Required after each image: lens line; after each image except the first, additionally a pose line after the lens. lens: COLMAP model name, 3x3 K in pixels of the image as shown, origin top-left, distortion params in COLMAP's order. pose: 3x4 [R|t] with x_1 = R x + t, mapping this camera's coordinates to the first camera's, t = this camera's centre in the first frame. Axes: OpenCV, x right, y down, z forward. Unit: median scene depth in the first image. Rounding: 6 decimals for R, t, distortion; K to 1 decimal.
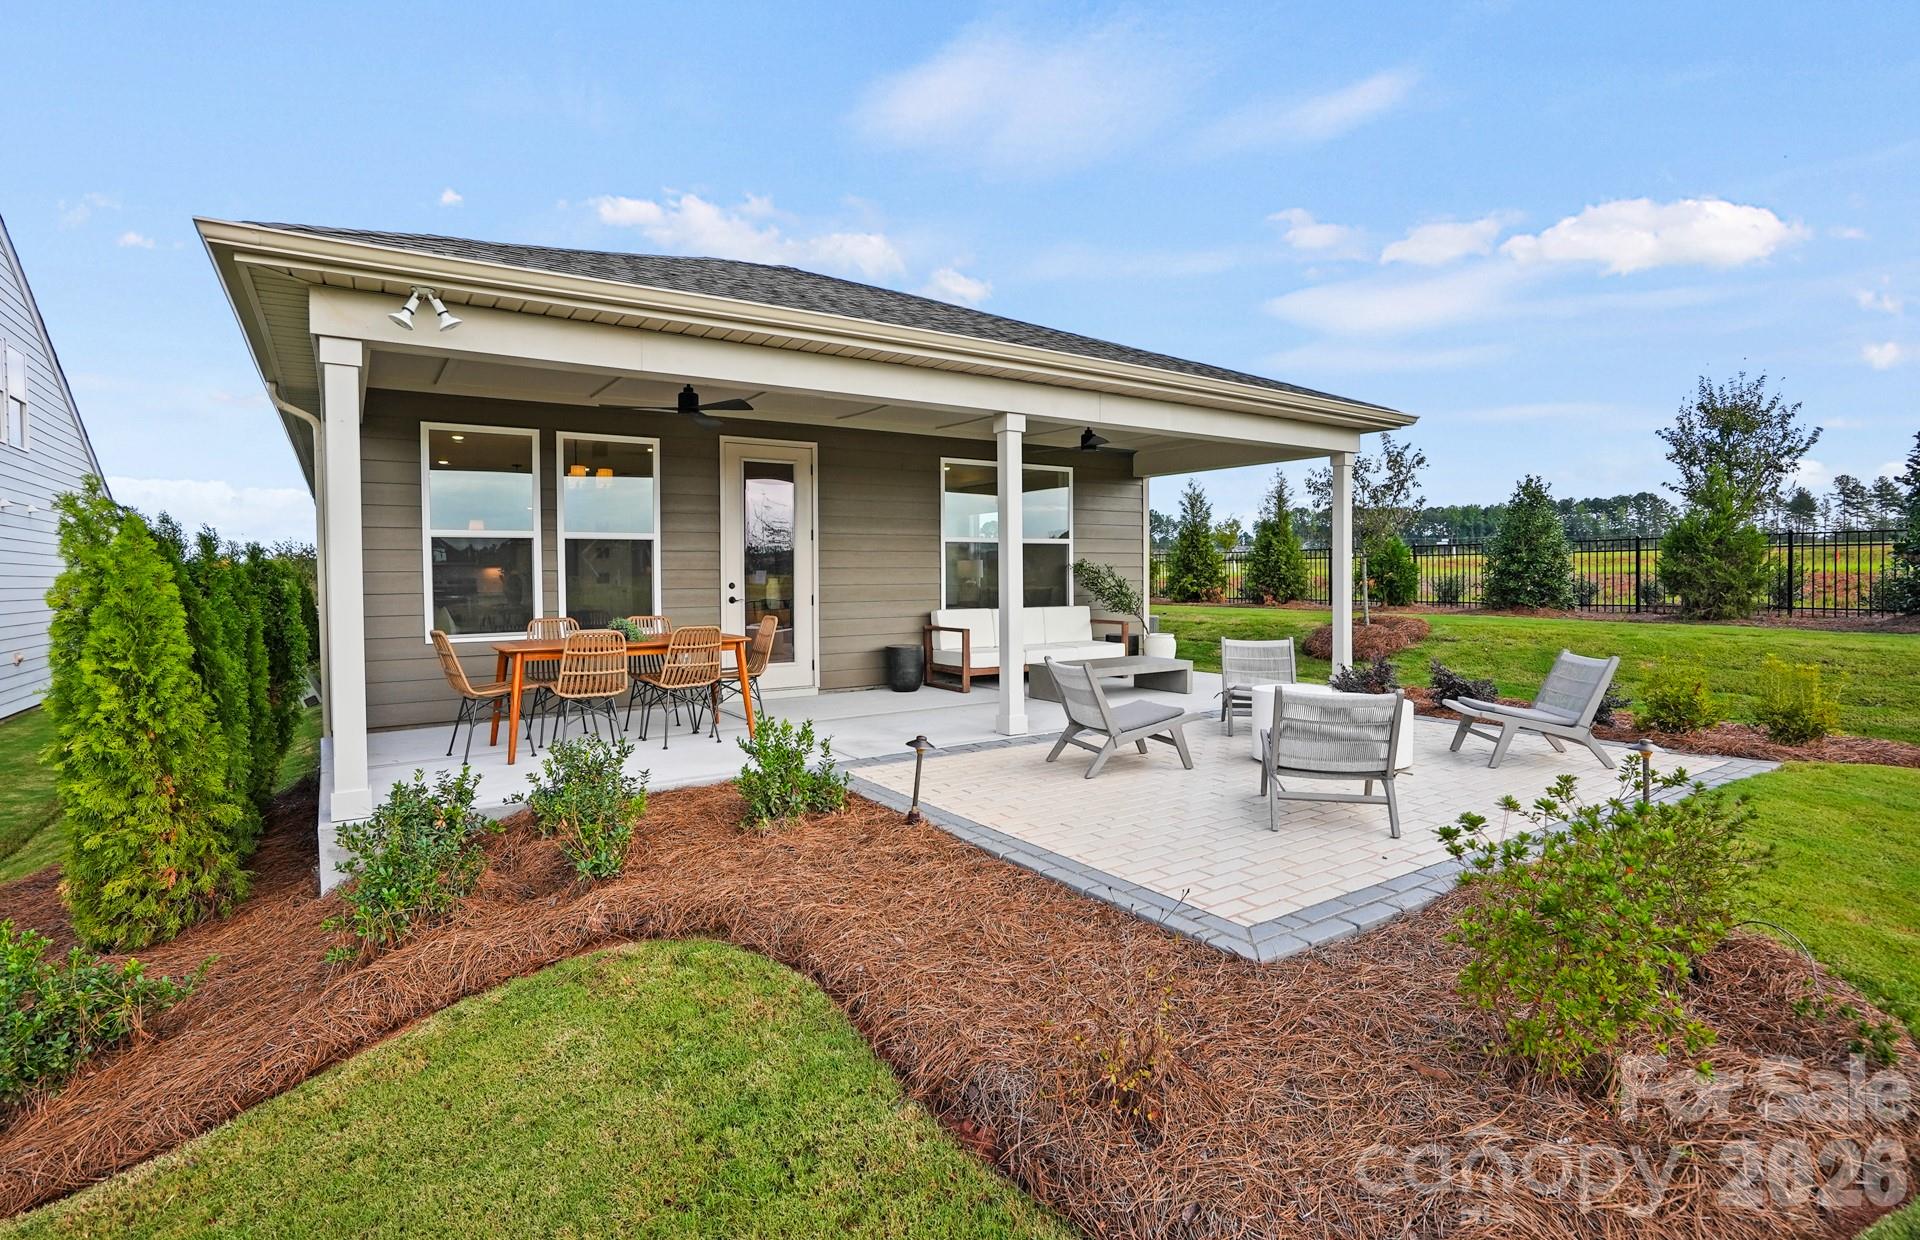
lens RADIAL K [[919.9, 0, 961.7], [0, 919.9, 594.4], [0, 0, 1]] dist [-0.059941, -0.000020]
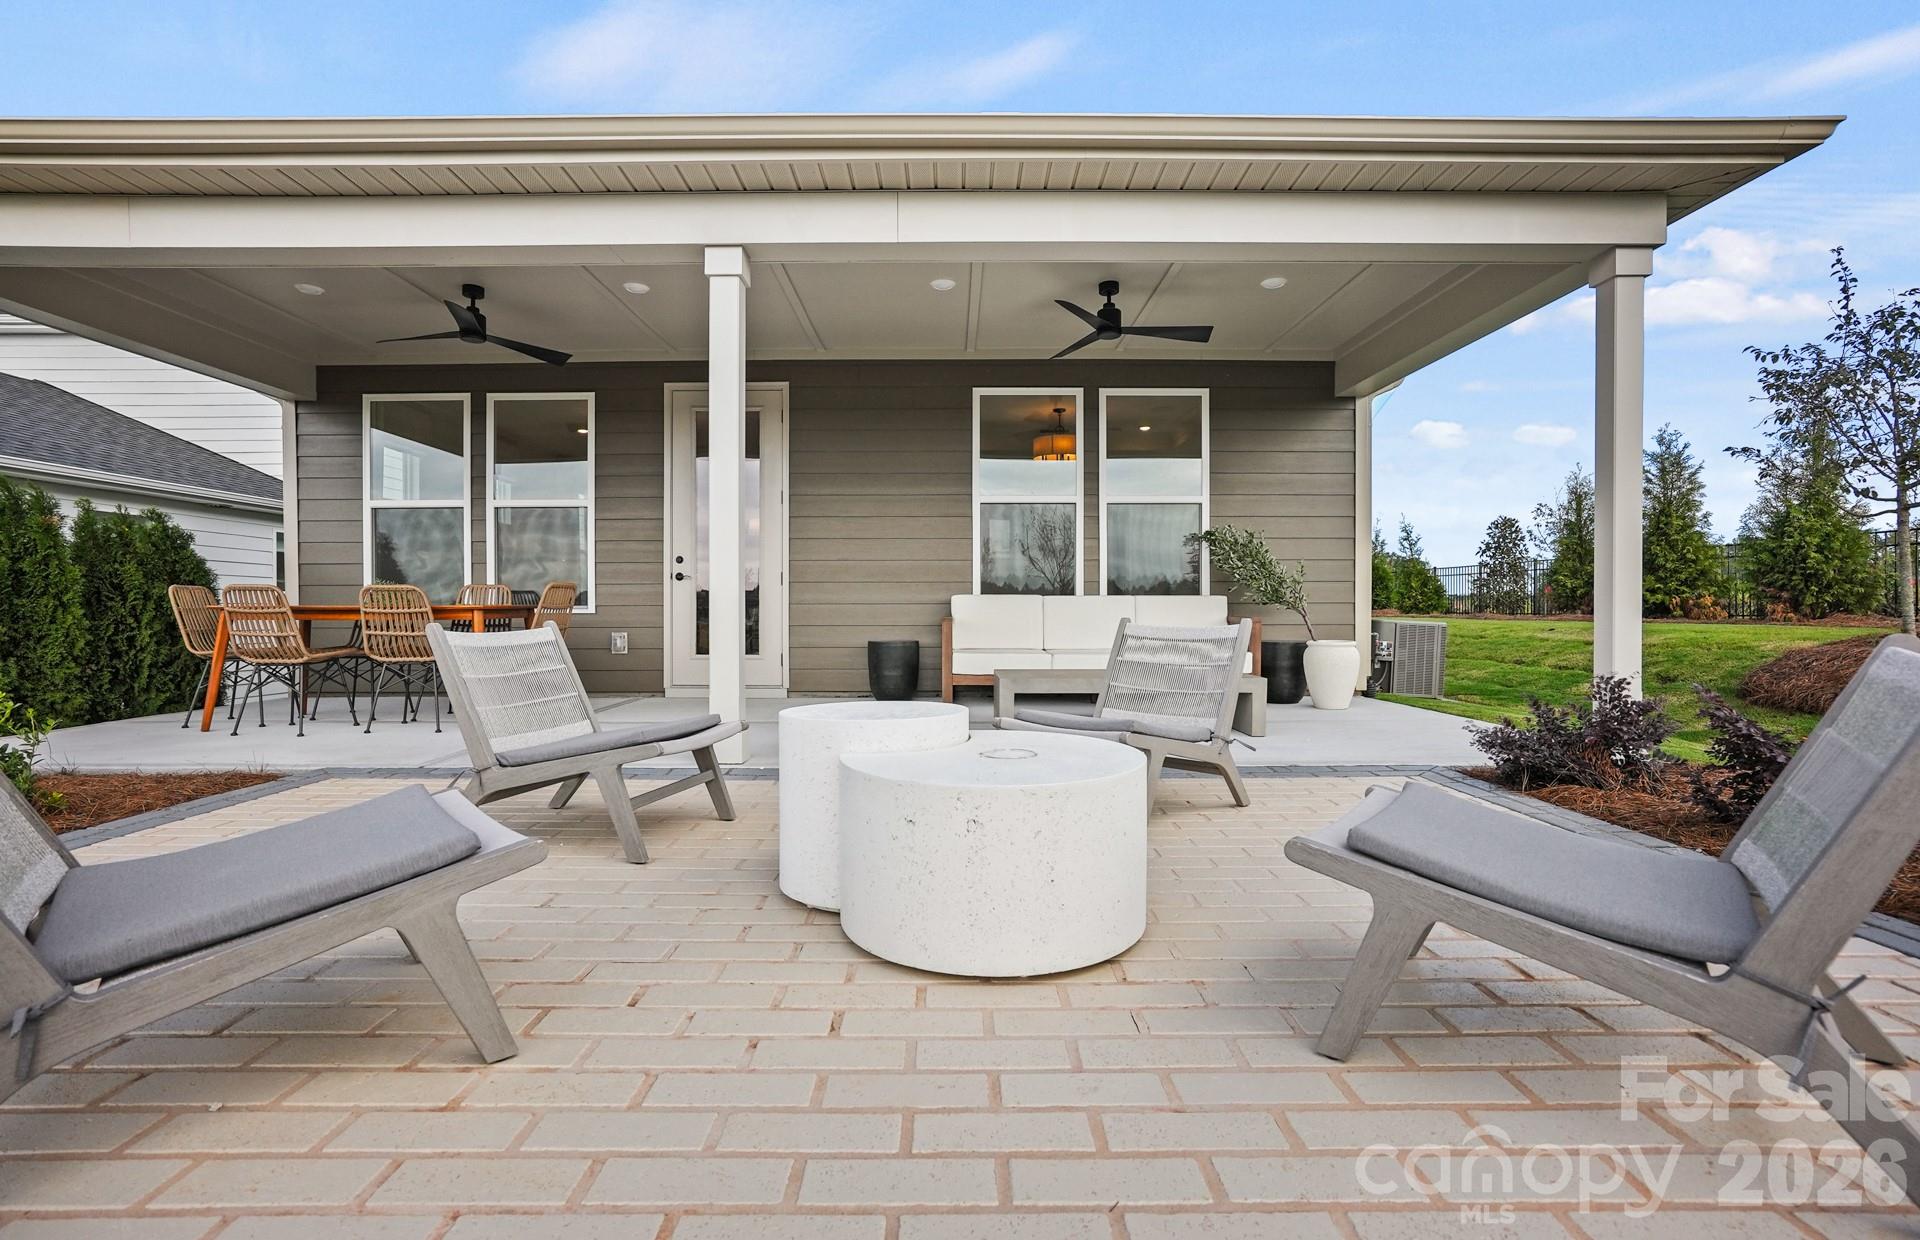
lens RADIAL K [[884.9, 0, 959.3], [0, 884.9, 600.2], [0, 0, 1]] dist [-0.047714, 0.026636]
pose [[0.831649, -0.000795, -0.555302, 0.387374], [-0.016257, 0.999536, -0.025778, 0.041618], [0.555064, 0.030466, 0.831249, 0.443290]]
